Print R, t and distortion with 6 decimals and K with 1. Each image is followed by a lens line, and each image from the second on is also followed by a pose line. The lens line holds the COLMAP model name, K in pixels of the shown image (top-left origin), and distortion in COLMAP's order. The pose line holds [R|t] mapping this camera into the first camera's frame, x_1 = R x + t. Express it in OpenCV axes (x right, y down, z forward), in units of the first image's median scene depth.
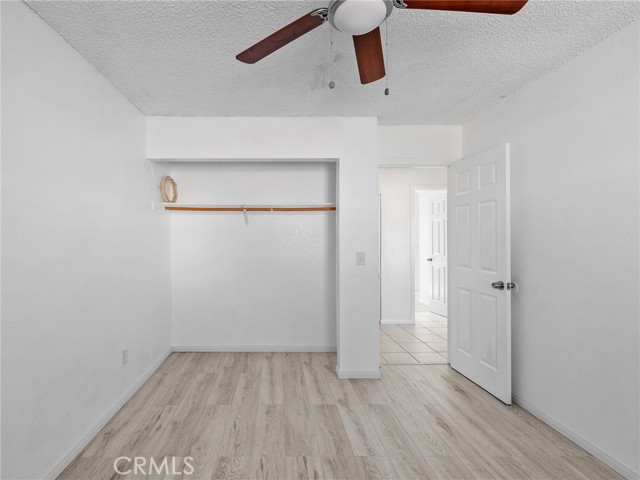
lens RADIAL K [[319.8, 0, 320.0], [0, 319.8, 240.0], [0, 0, 1]] dist [-0.000250, 0.000020]
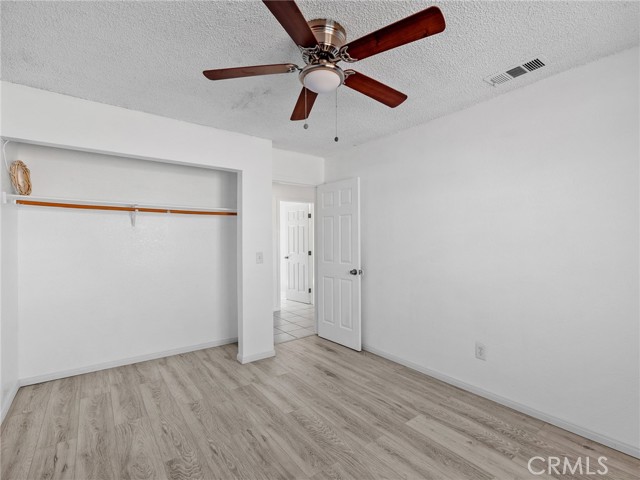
lens RADIAL K [[300.5, 0, 320.0], [0, 300.5, 240.0], [0, 0, 1]] dist [0.000085, 0.000121]
pose [[0.804735, 0.000119, 0.593635, -0.352531], [0.004106, 0.999975, -0.005766, 0.000088], [-0.593620, 0.007077, 0.804714, -0.024183]]
